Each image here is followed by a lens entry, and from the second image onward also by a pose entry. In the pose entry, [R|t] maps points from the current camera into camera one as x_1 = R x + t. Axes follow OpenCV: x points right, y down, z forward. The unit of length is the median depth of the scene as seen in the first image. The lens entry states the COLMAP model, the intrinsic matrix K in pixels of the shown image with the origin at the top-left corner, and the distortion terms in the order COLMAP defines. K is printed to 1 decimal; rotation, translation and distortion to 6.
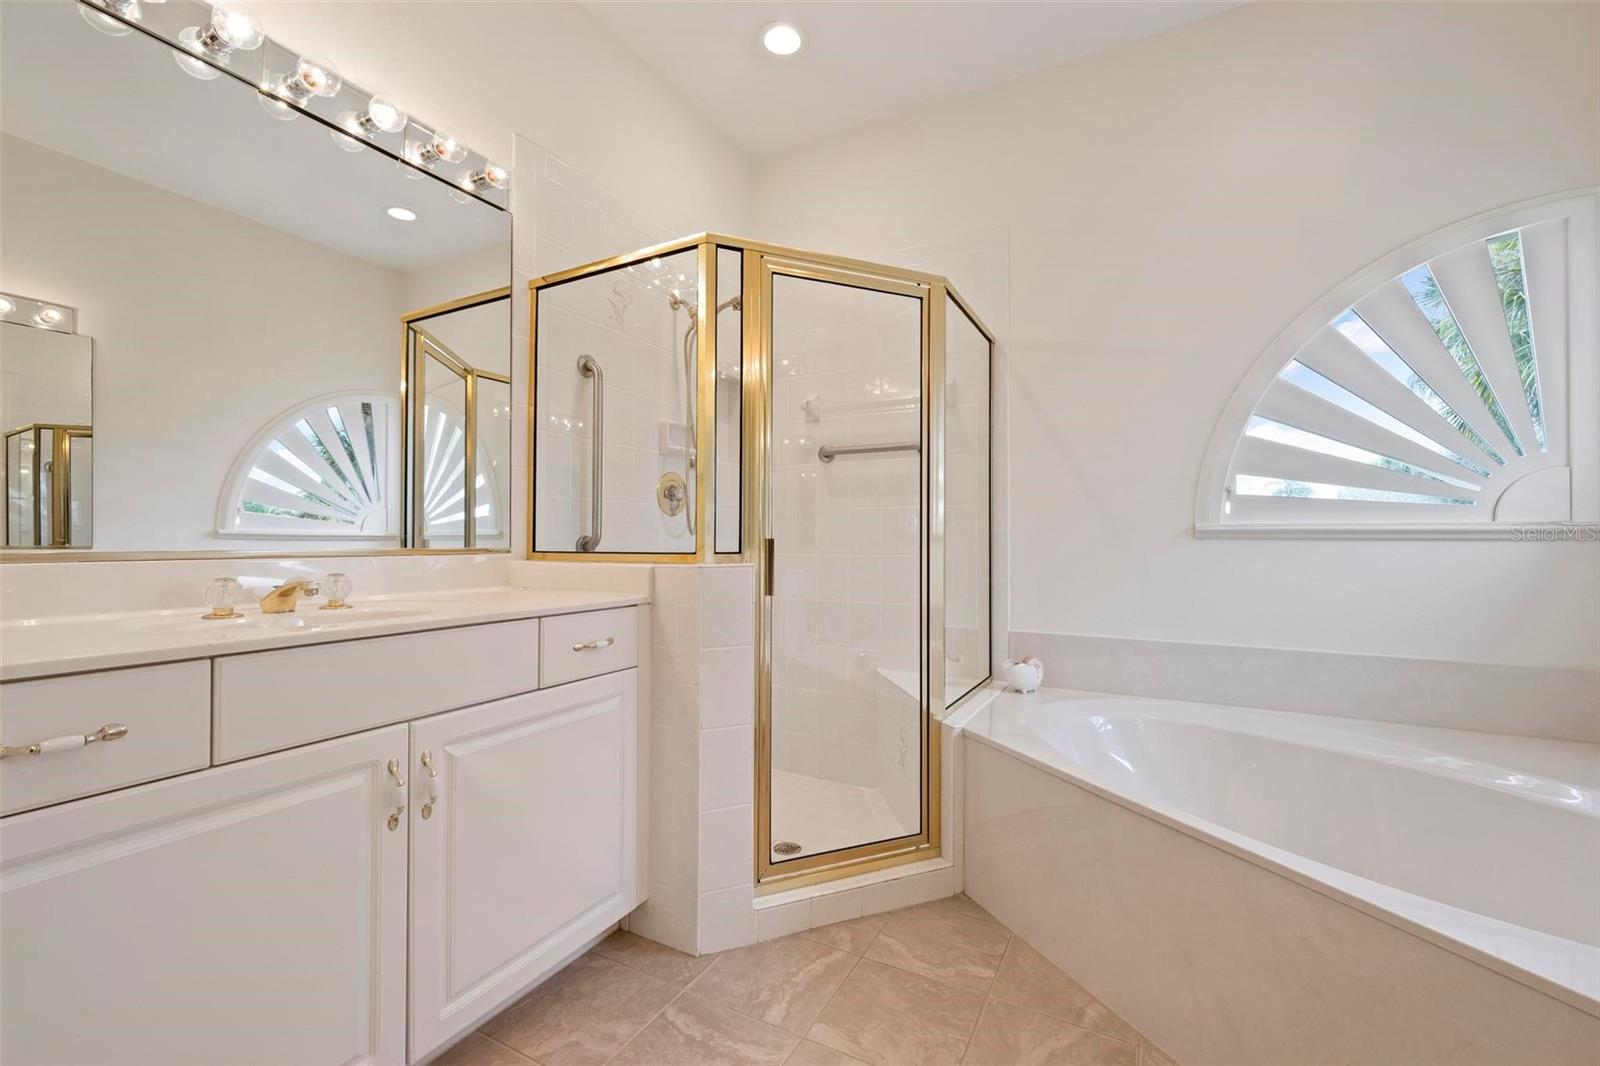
lens RADIAL K [[694.5, 0, 798.5], [0, 694.5, 536.2], [0, 0, 1]] dist [-0.000208, -0.000010]
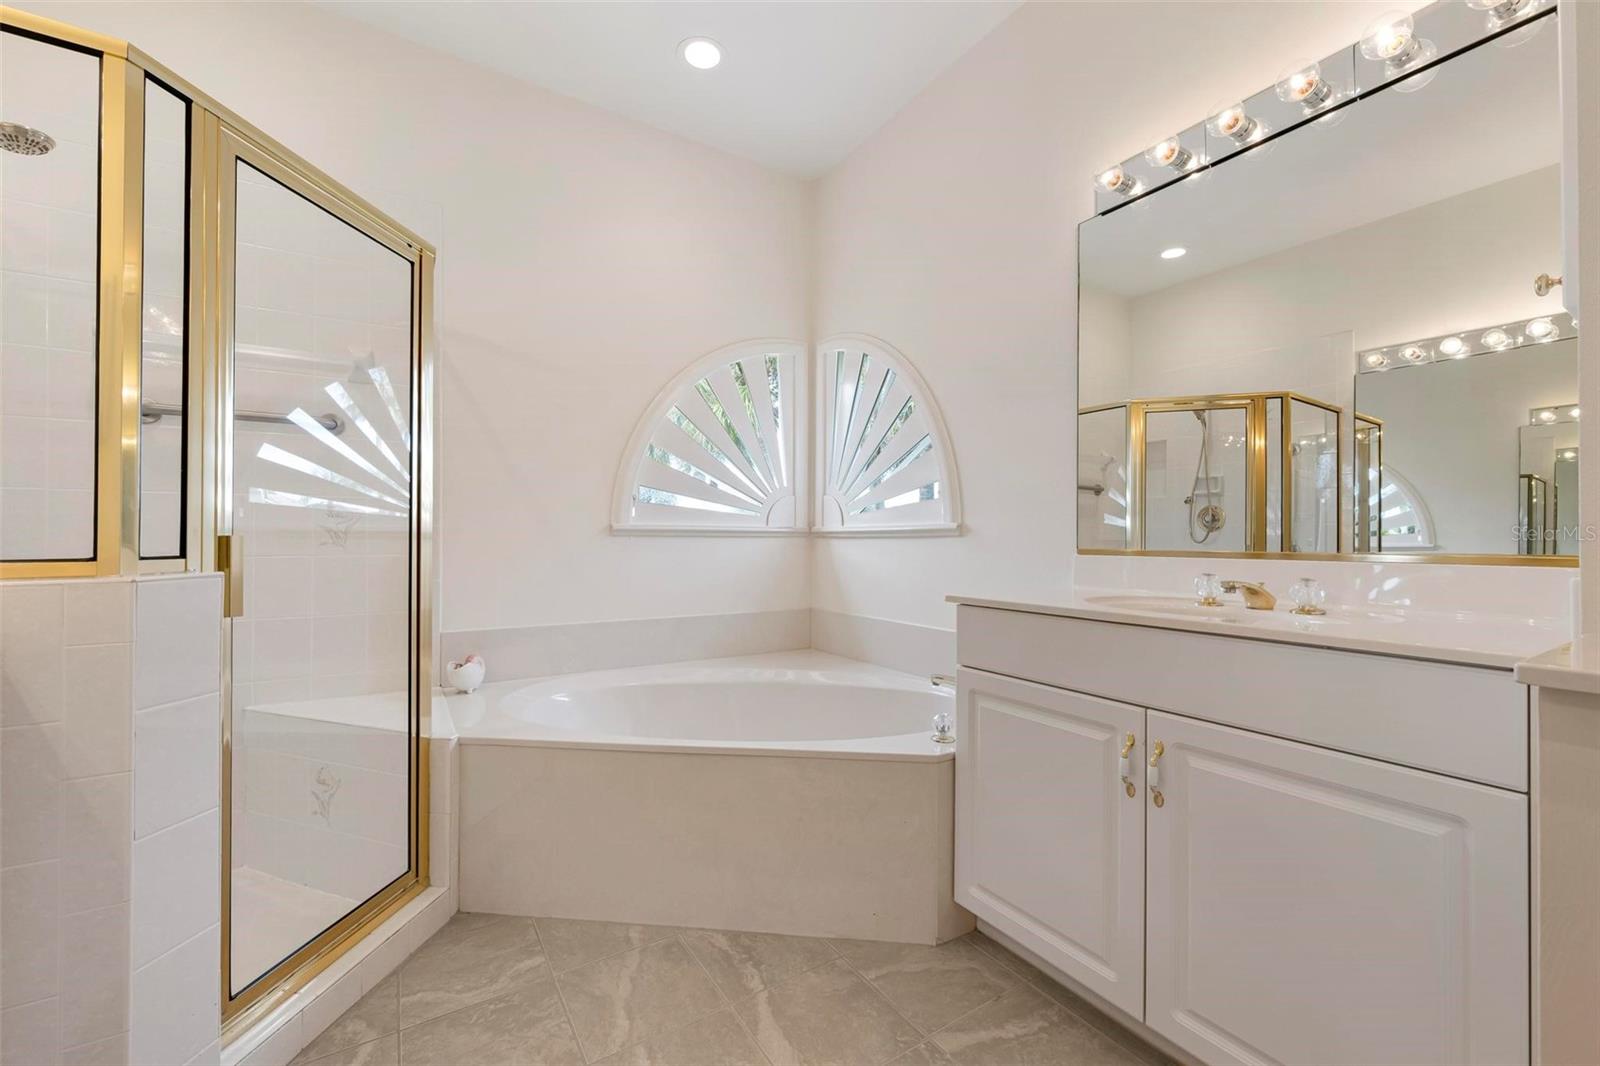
lens RADIAL K [[674.0, 0, 809.4], [0, 674.0, 538.7], [0, 0, 1]] dist [0.000395, -0.000035]
pose [[0.453295, -0.002782, 0.891356, -0.386632], [-0.002989, 0.999985, 0.004641, 0.001734], [-0.891355, -0.004768, 0.453280, 0.175471]]
